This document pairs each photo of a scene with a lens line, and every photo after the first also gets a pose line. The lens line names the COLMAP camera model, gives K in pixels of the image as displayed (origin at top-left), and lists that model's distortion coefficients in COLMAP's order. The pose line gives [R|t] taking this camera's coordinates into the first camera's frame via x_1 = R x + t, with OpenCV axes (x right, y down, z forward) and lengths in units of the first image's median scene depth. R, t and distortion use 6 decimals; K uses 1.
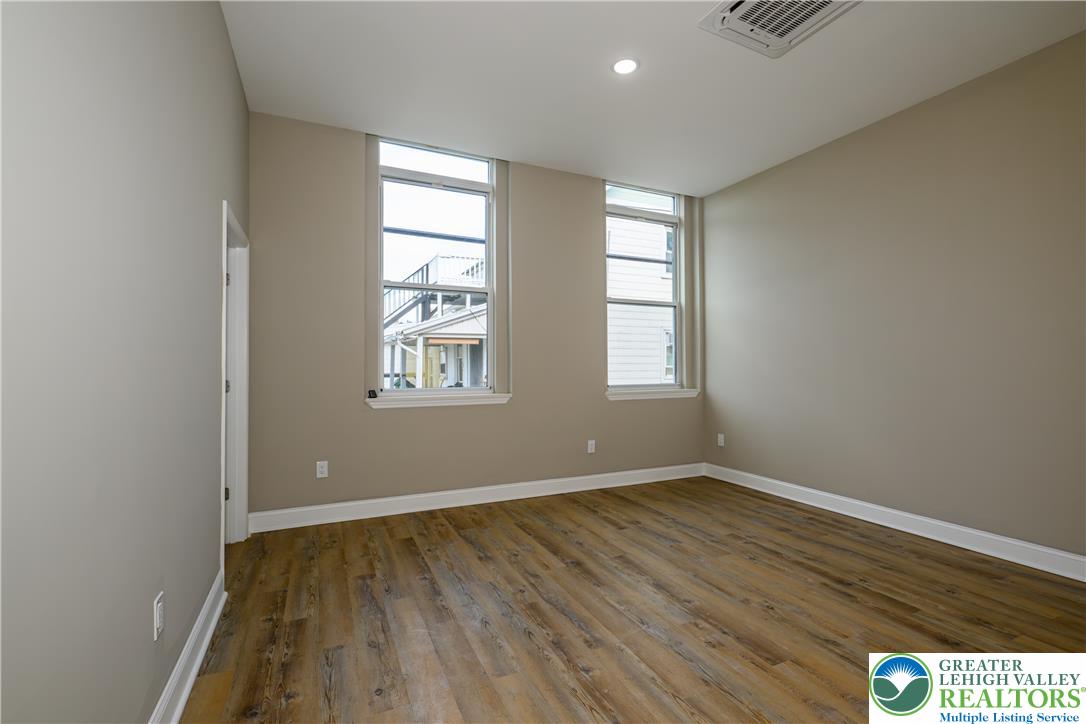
lens RADIAL K [[481.5, 0, 540.7], [0, 481.5, 361.0], [0, 0, 1]] dist [-0.000054, 0.000503]
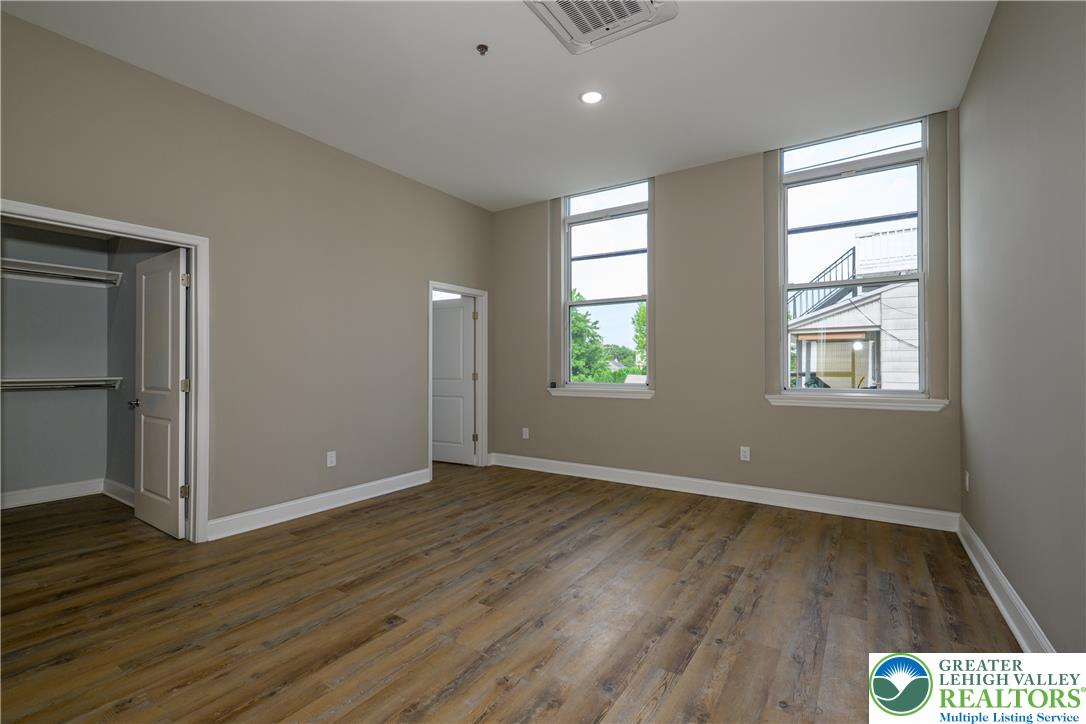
lens RADIAL K [[481.5, 0, 540.7], [0, 481.5, 361.0], [0, 0, 1]] dist [-0.000054, 0.000503]
pose [[0.518352, -0.006273, -0.855145, 1.090283], [0.009664, 0.999952, -0.001478, 0.000700], [0.855113, -0.007499, 0.518387, 0.322310]]
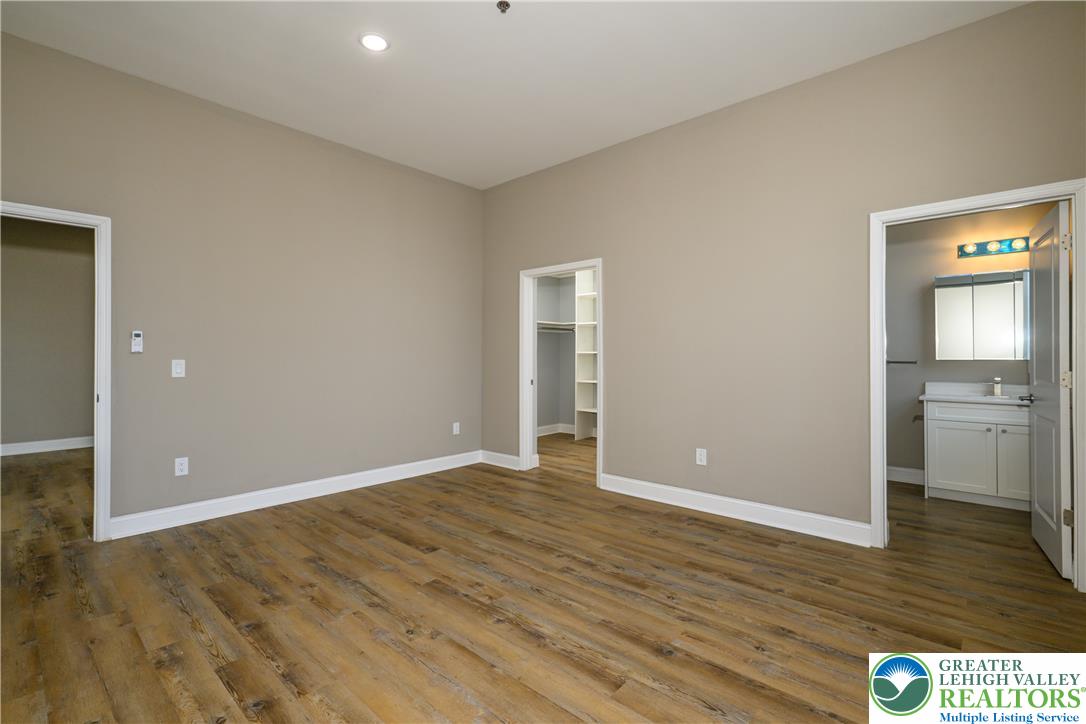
lens RADIAL K [[491.2, 0, 526.2], [0, 491.2, 351.4], [0, 0, 1]] dist [0.001045, 0.000097]
pose [[-0.926423, -0.000751, -0.376482, 0.503978], [0.007001, 0.999791, -0.019221, 0.018501], [0.376418, -0.020443, -0.926224, 1.563015]]
